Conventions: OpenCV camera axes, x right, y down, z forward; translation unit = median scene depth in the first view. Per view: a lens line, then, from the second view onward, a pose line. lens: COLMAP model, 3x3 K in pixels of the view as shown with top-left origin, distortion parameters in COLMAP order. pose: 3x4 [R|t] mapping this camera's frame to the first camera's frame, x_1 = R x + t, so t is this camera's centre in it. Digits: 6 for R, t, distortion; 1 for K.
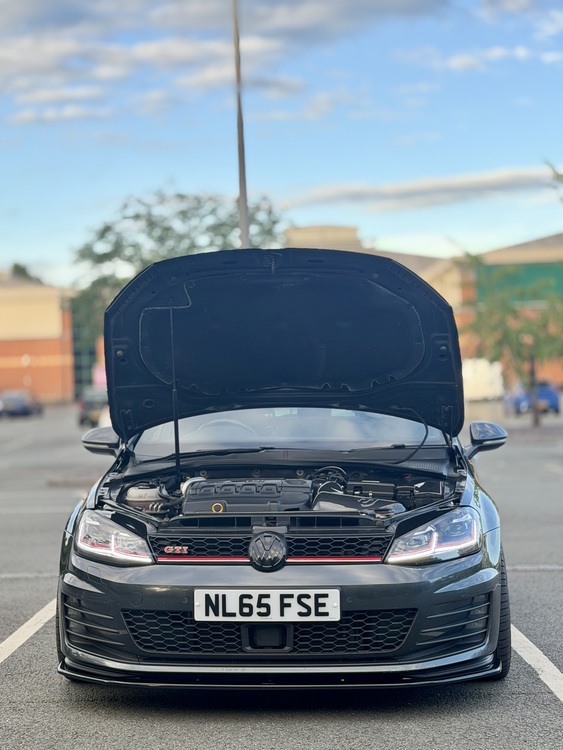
lens RADIAL K [[1378.8, 0, 281.5], [0, 1378.8, 375.0], [0, 0, 1]] dist [0.019383, -0.014715]
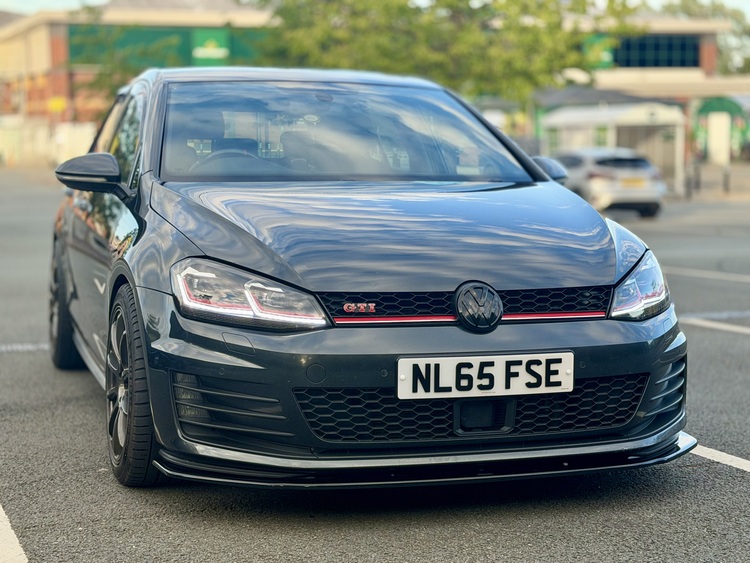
lens RADIAL K [[1378.8, 0, 375.0], [0, 1378.8, 281.5], [0, 0, 1]] dist [0.019383, -0.014715]
pose [[0.933364, -0.013302, 0.358684, -0.347766], [-0.023355, 0.994944, 0.097673, 0.039550], [-0.358170, -0.099542, 0.928335, 0.305614]]
